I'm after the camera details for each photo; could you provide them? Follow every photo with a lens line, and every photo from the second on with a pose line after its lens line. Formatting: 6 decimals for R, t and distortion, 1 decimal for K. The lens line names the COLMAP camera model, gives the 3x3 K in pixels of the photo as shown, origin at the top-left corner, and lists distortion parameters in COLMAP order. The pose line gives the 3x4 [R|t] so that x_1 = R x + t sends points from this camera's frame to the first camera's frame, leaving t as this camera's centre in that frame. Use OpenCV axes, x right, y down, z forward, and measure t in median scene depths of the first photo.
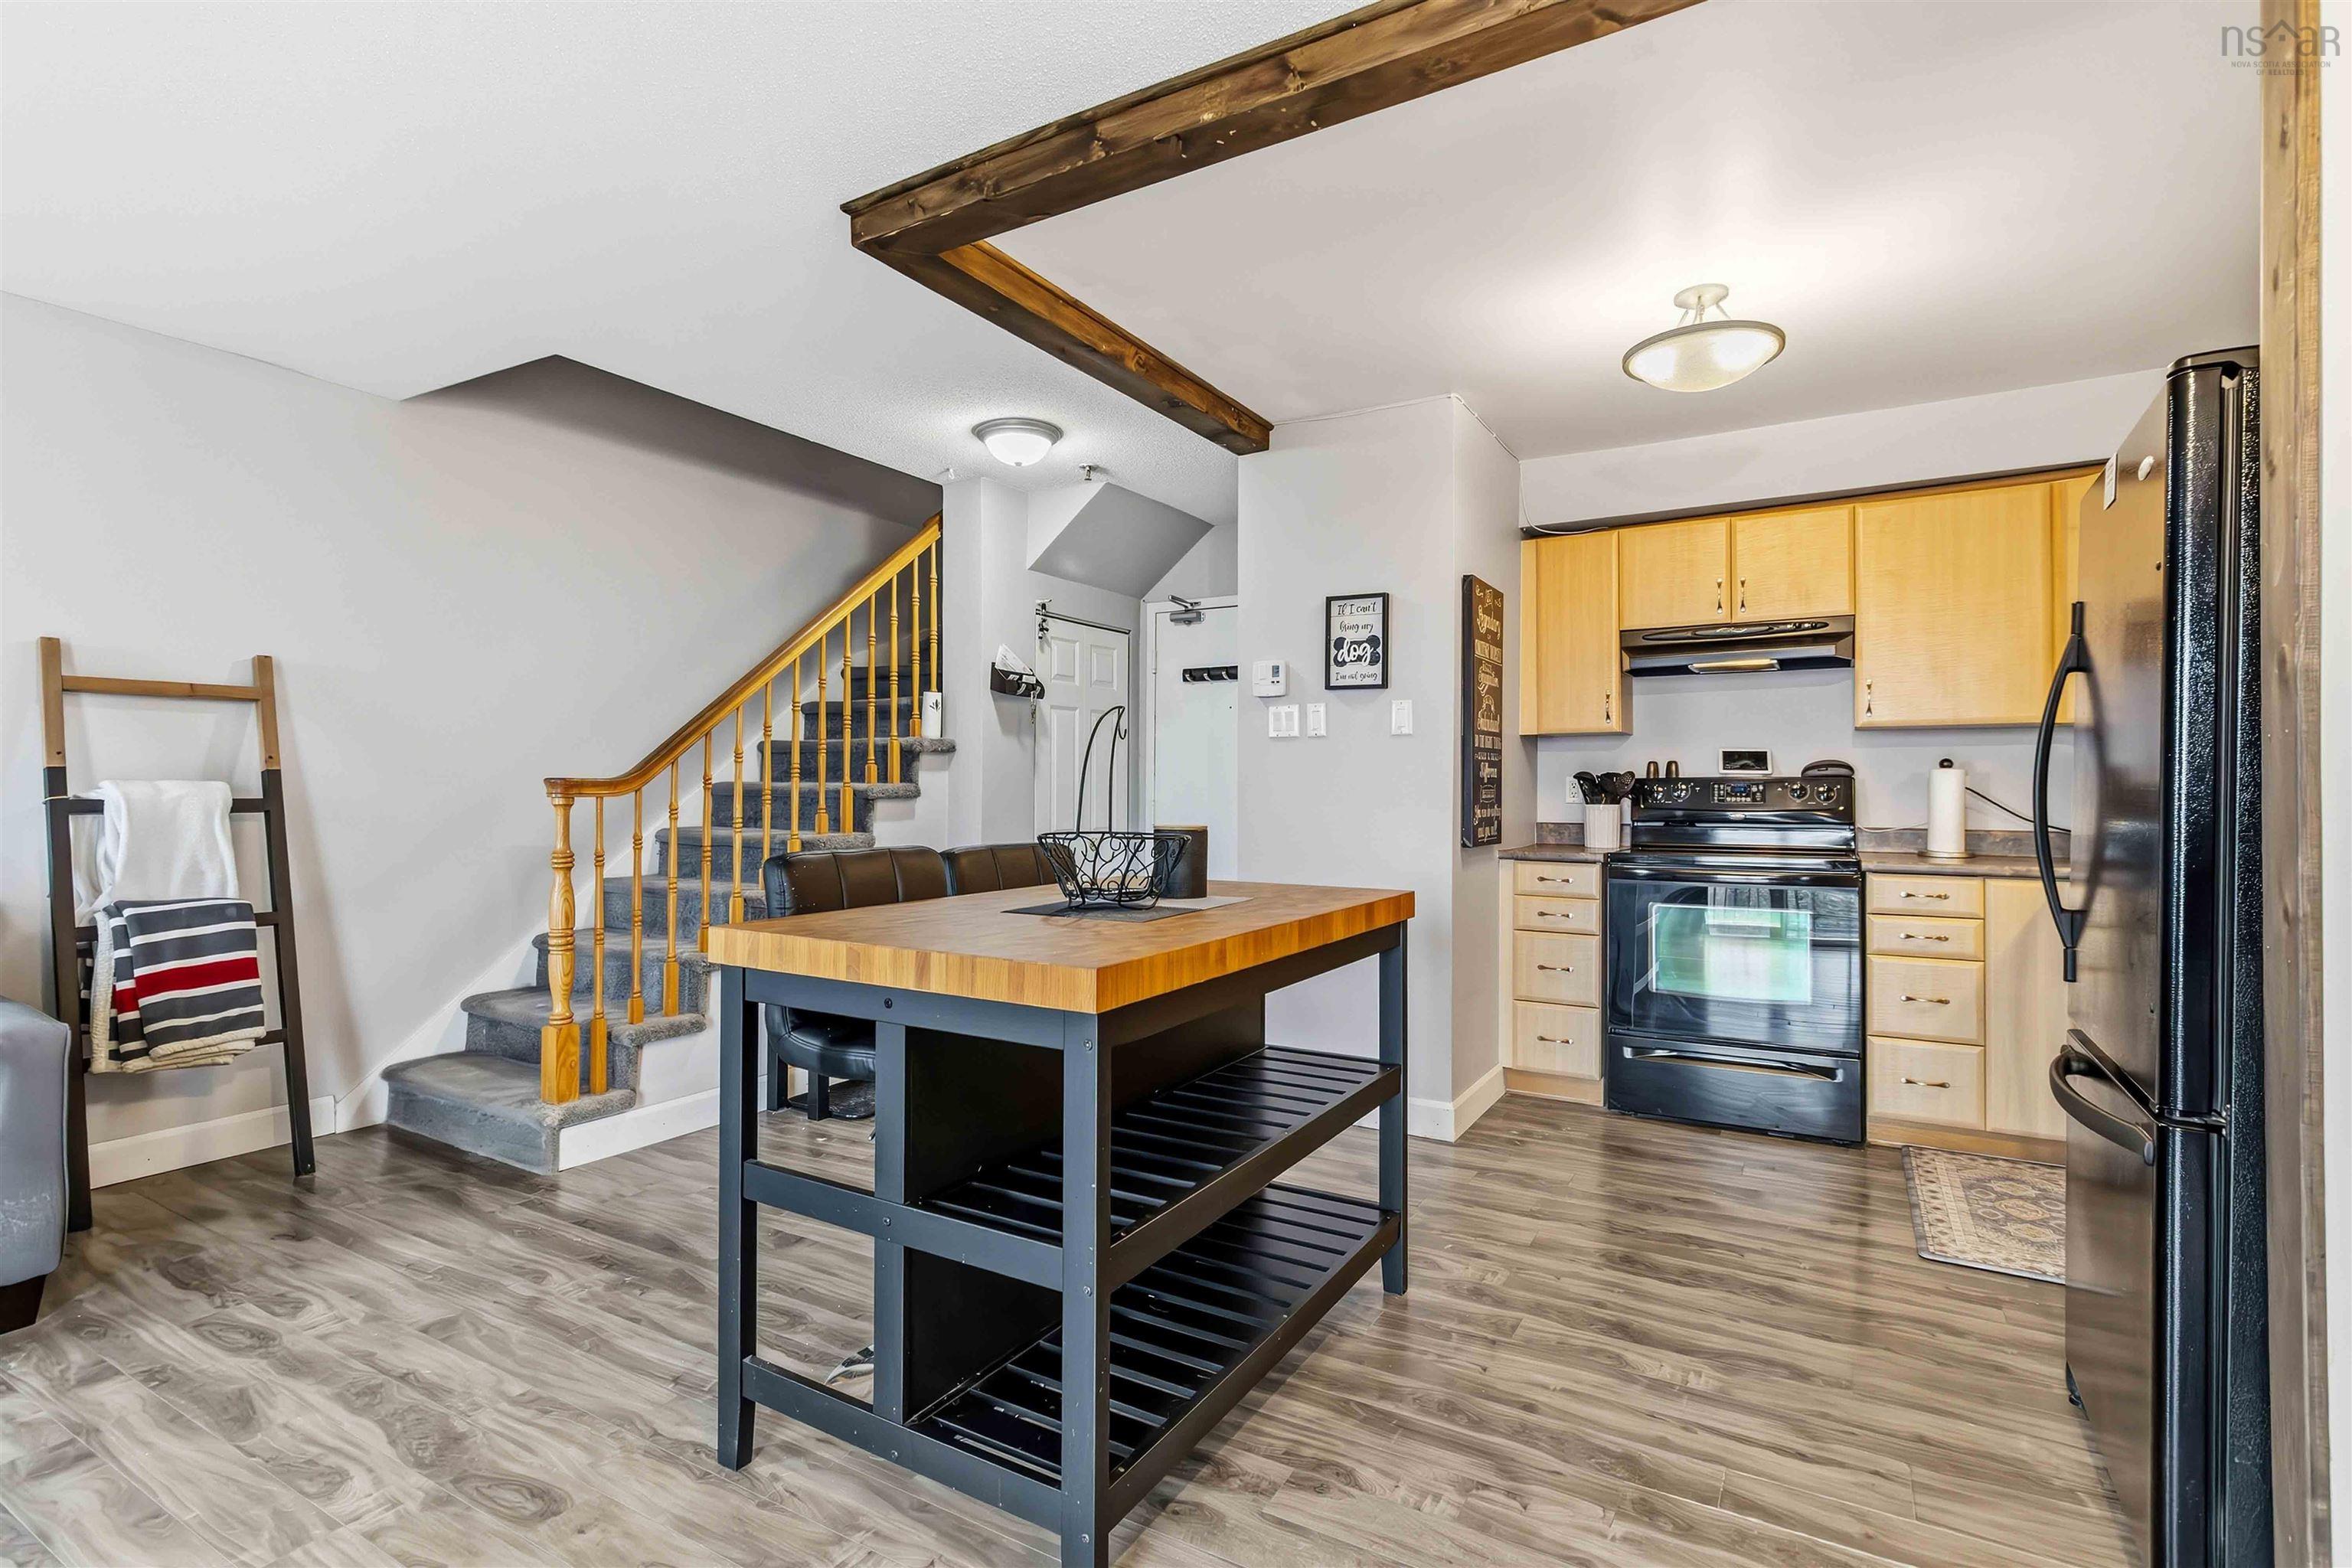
lens RADIAL K [[1102.3, 0, 1171.5], [0, 1102.3, 775.0], [0, 0, 1]] dist [0.003614, 0.000178]
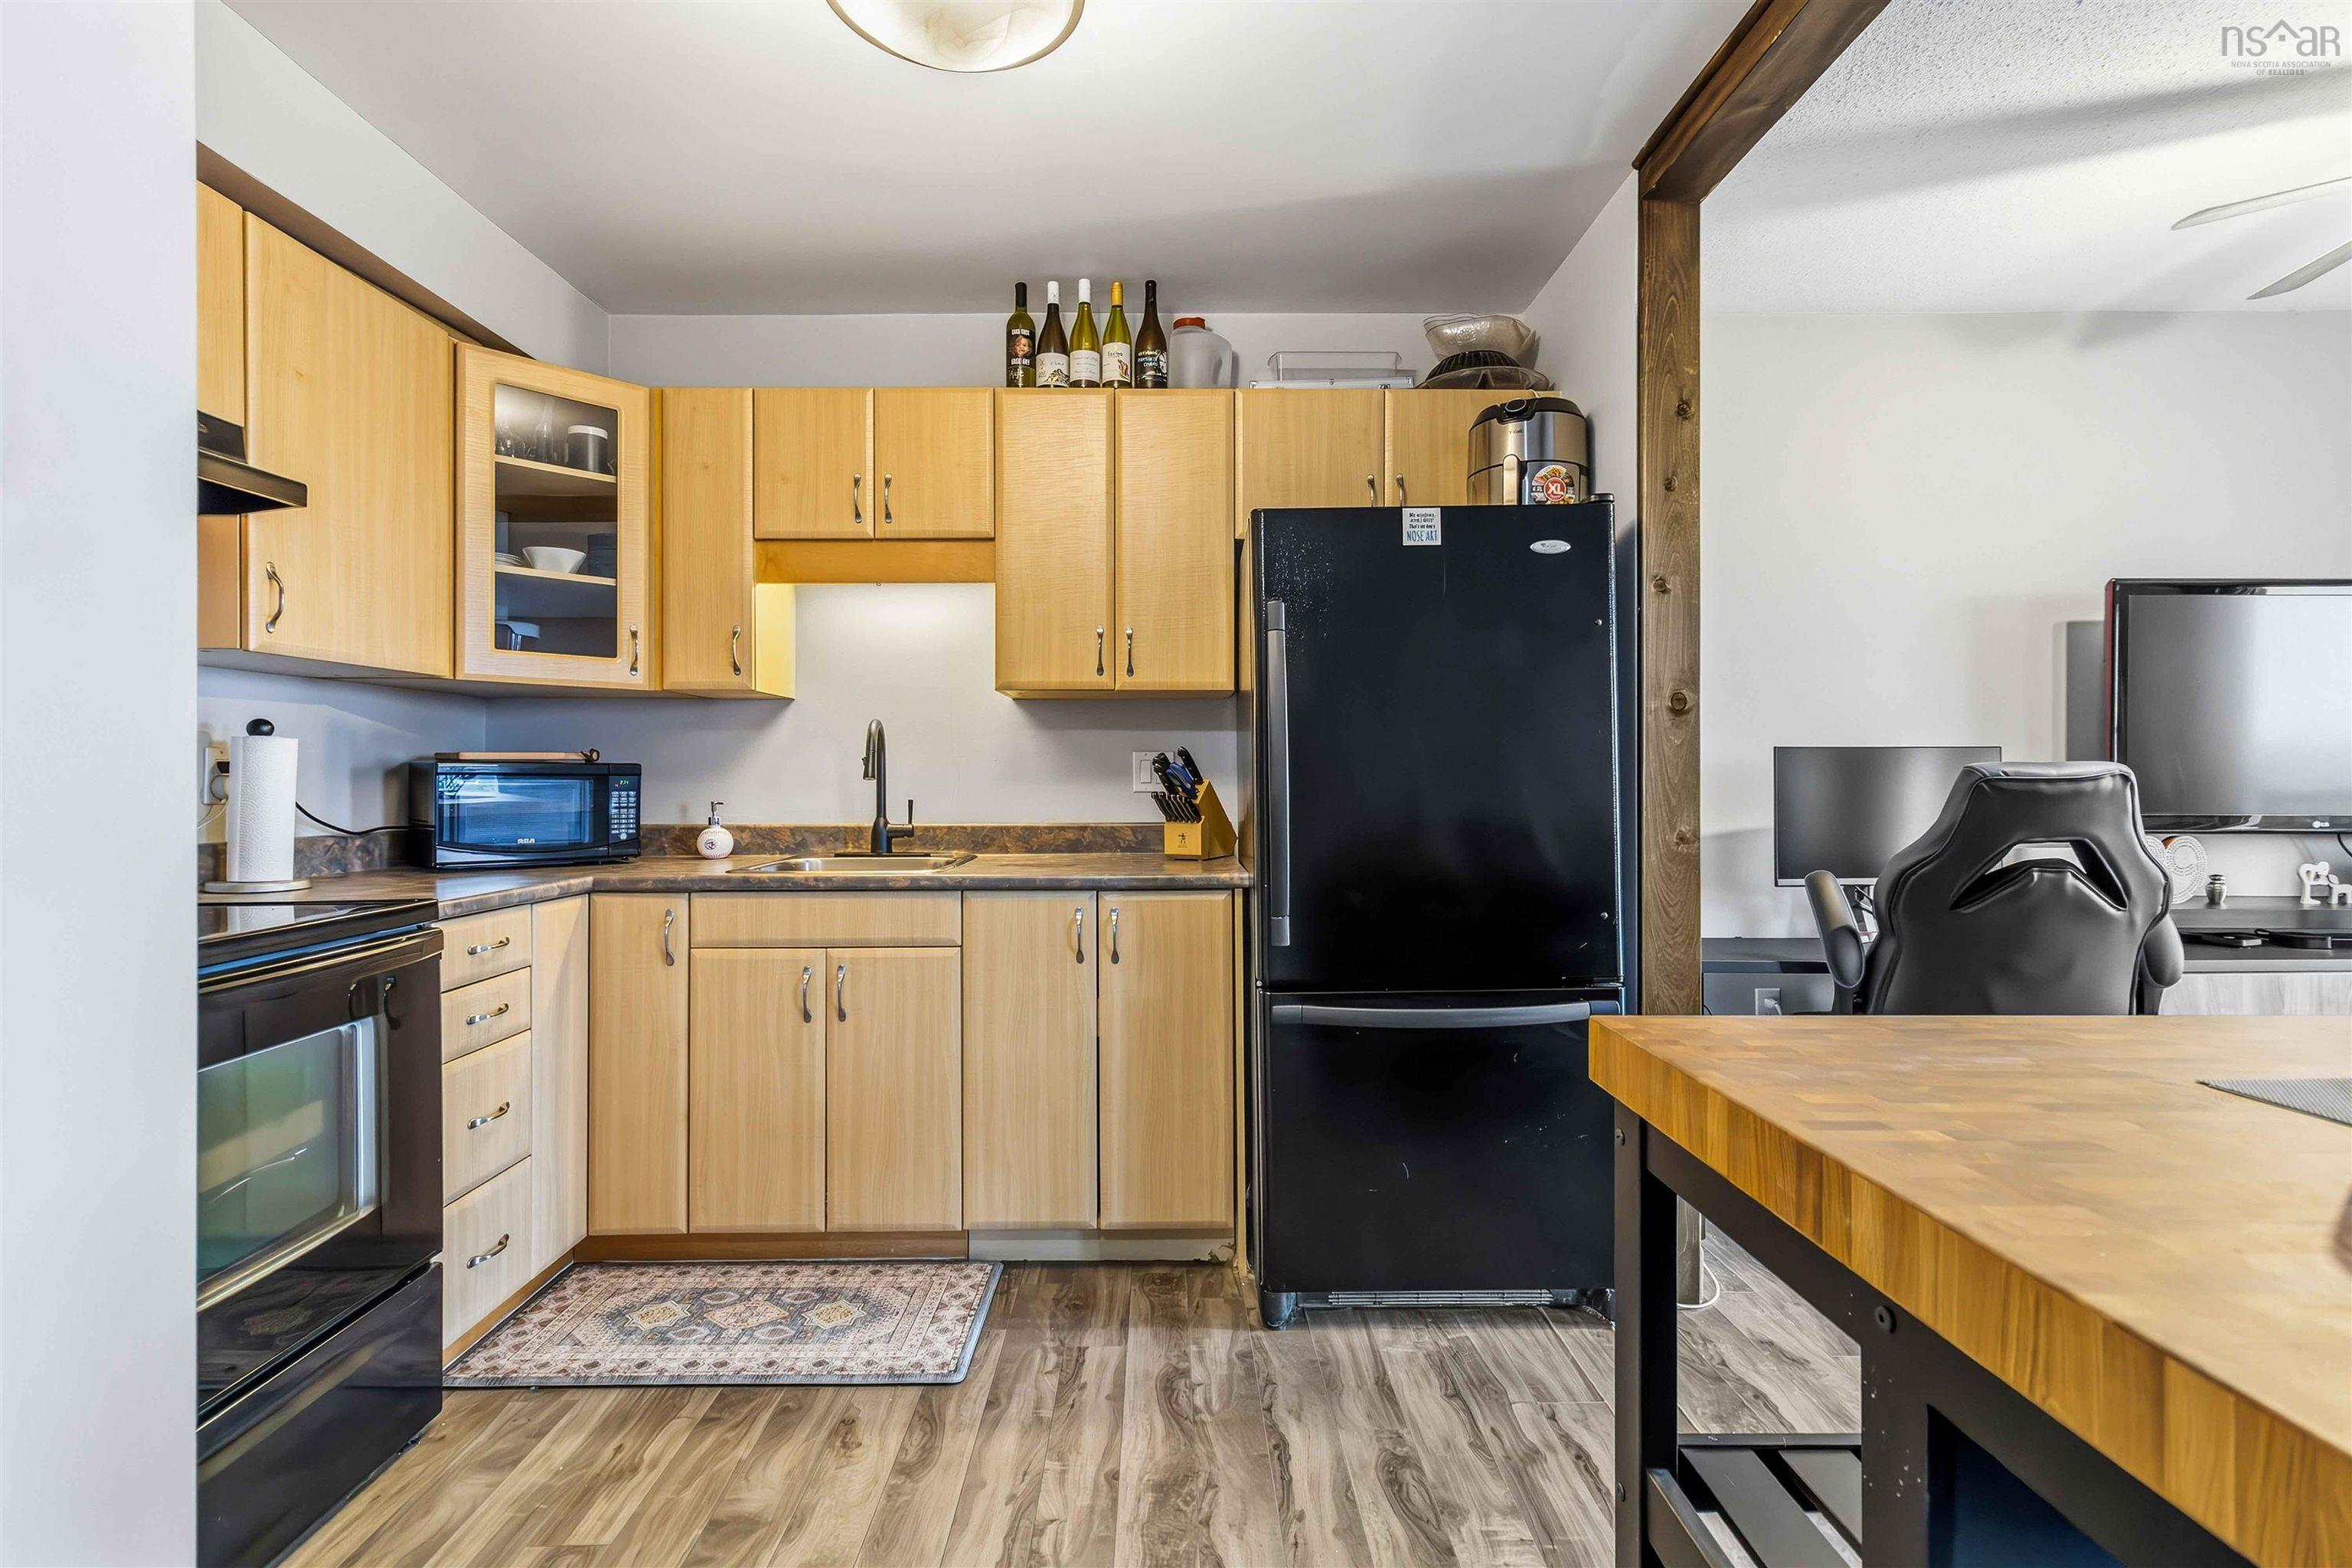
lens RADIAL K [[1102.3, 0, 1179.8], [0, 1102.3, 772.5], [0, 0, 1]] dist [0.003614, 0.000178]
pose [[-0.522237, 0.000020, 0.852800, -0.036844], [-0.009345, 0.999940, -0.005746, 0.011894], [-0.852749, -0.010970, -0.522206, 0.904459]]
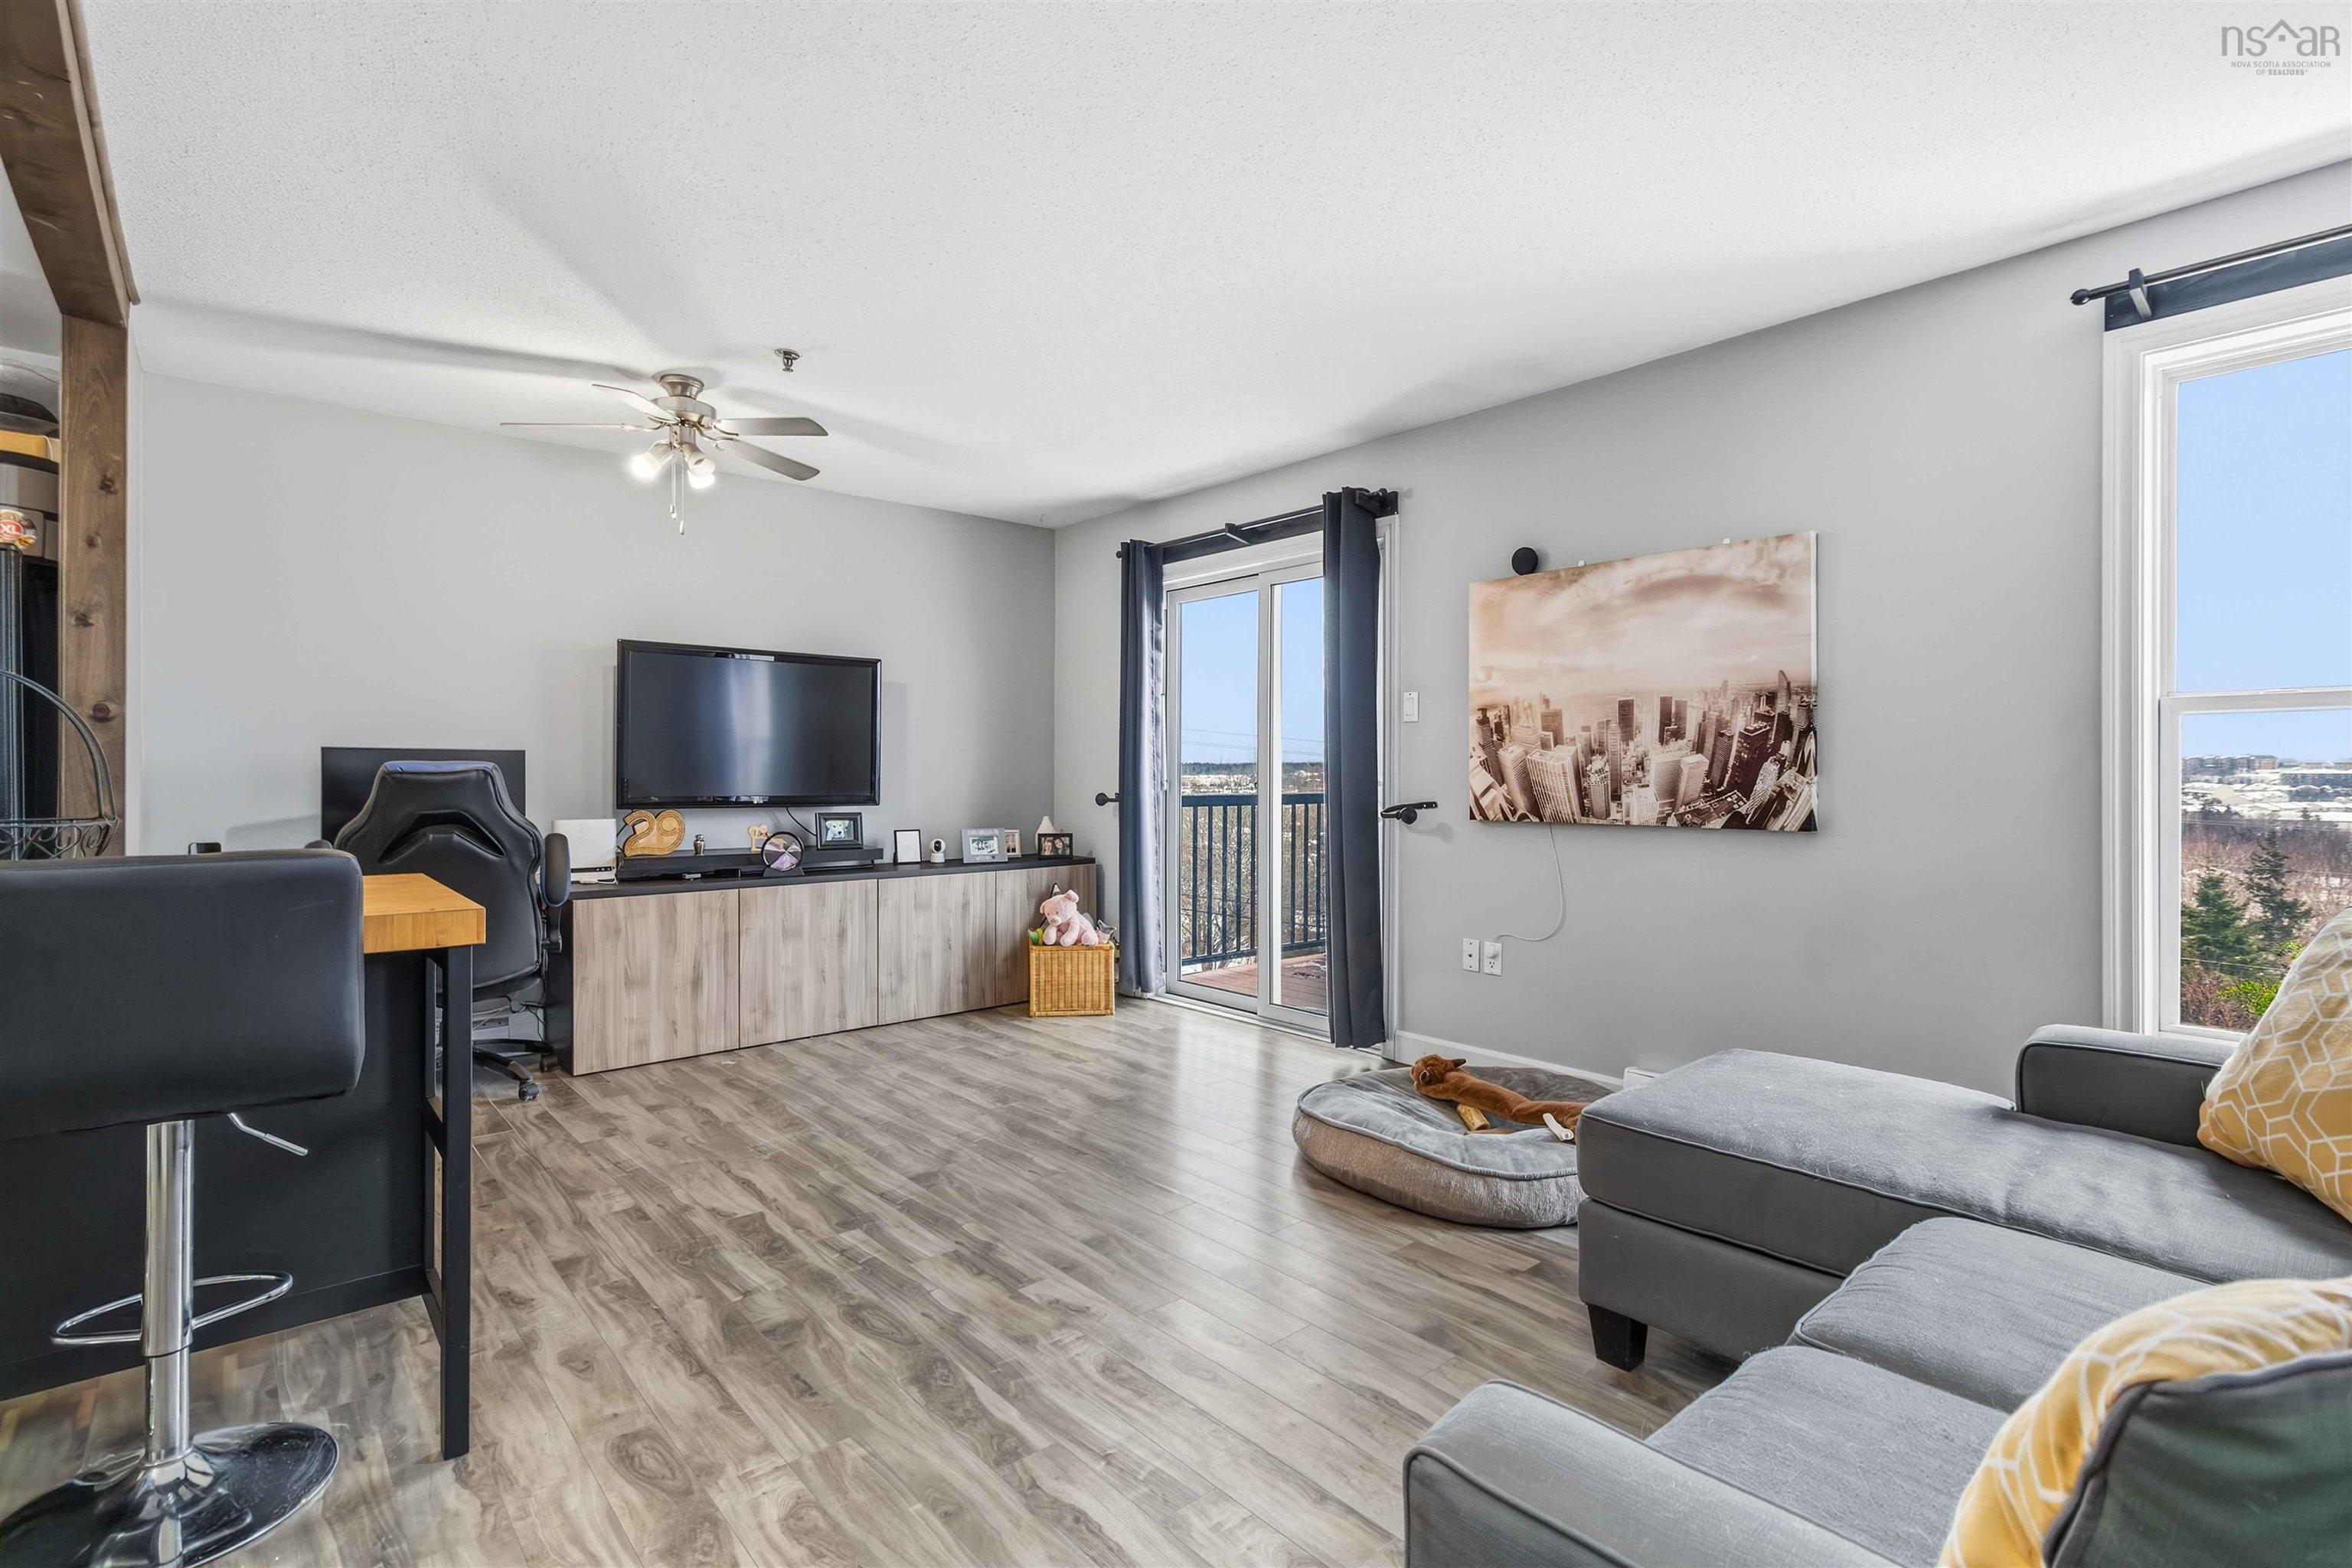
lens RADIAL K [[1102.3, 0, 1172.6], [0, 1102.3, 776.8], [0, 0, 1]] dist [0.003614, 0.000178]
pose [[-0.949024, -0.008419, 0.315092, -0.648874], [-0.009875, 0.999947, -0.003023, 0.008638], [-0.315050, -0.005980, -0.949056, 0.860540]]
